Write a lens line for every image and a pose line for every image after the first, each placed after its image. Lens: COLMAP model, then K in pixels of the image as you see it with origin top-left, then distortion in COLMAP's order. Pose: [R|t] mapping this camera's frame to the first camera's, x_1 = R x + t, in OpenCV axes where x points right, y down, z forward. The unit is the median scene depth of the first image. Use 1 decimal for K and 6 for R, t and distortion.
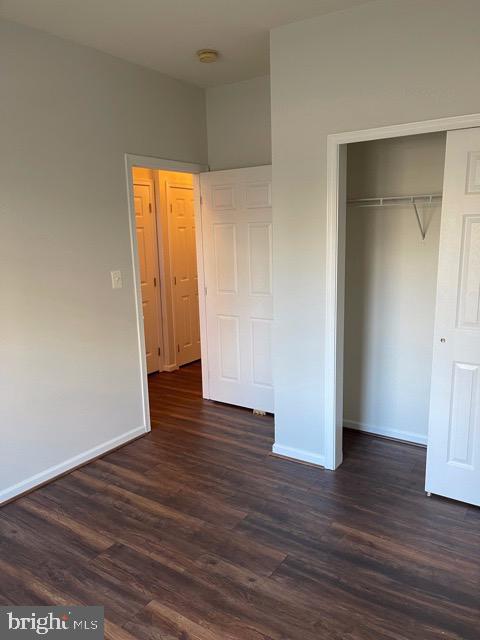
lens RADIAL K [[481.0, 0, 237.2], [0, 481.0, 322.1], [0, 0, 1]] dist [0.075624, -0.102041]
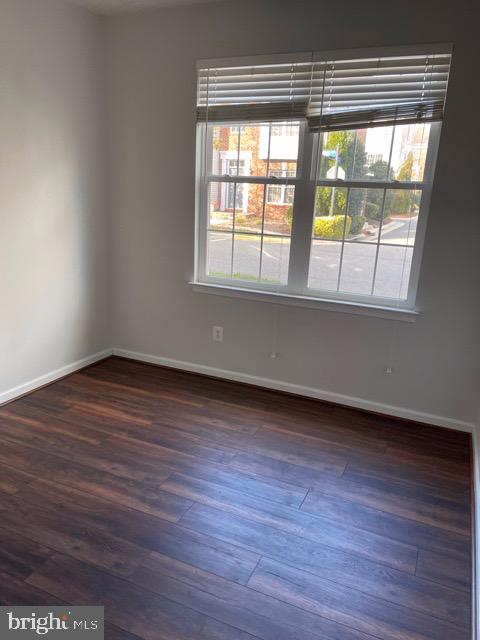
lens RADIAL K [[481.0, 0, 237.2], [0, 481.0, 322.1], [0, 0, 1]] dist [0.075624, -0.102041]
pose [[-0.985468, 0.029339, -0.167311, -0.126844], [-0.049519, 0.892568, 0.448185, -0.292493], [0.162486, 0.449956, -0.878144, 1.608756]]
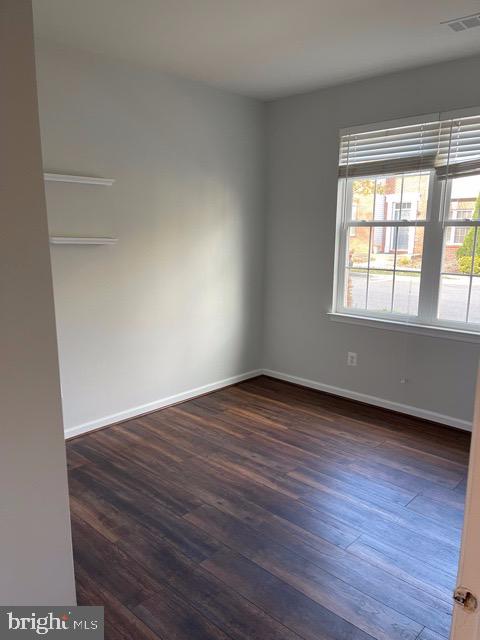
lens RADIAL K [[481.0, 0, 237.2], [0, 481.0, 322.1], [0, 0, 1]] dist [0.075624, -0.102041]
pose [[-0.985814, -0.010288, 0.167524, -0.210171], [0.052640, 0.928806, 0.366808, -0.347666], [-0.159371, 0.370423, -0.915089, 1.875839]]
